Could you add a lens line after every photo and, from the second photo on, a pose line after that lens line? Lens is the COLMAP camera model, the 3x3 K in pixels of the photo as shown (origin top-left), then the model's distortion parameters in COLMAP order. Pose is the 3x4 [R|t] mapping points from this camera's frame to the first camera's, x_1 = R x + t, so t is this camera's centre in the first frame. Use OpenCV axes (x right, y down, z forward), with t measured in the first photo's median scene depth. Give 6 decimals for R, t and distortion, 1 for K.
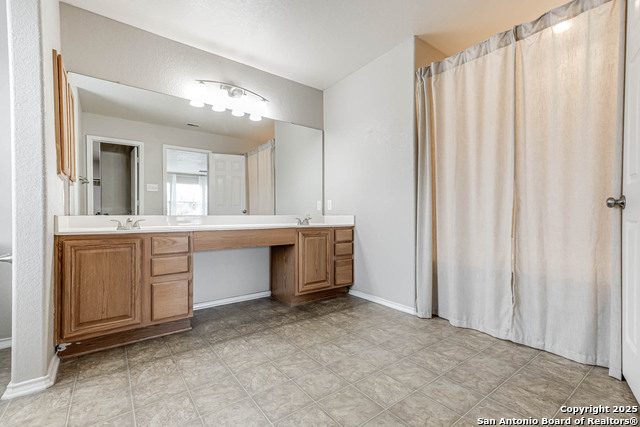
lens RADIAL K [[285.7, 0, 308.4], [0, 285.7, 217.2], [0, 0, 1]] dist [0.026563, -0.000687]
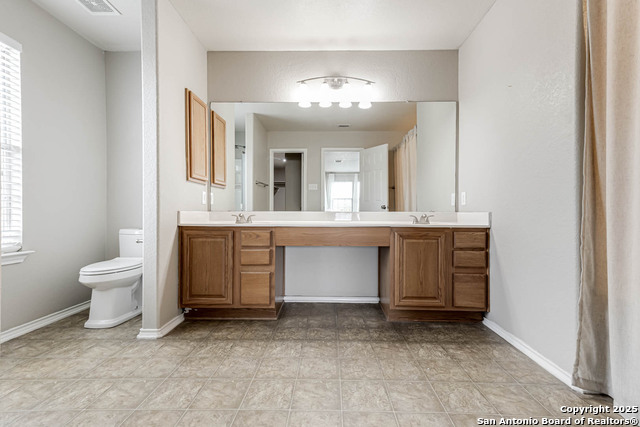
lens RADIAL K [[285.7, 0, 320.9], [0, 285.7, 209.6], [0, 0, 1]] dist [0.026563, -0.000687]
pose [[0.796335, -0.001327, -0.604854, 0.284801], [-0.008011, 0.999887, -0.012741, -0.000291], [0.604803, 0.014992, 0.796234, 0.212090]]
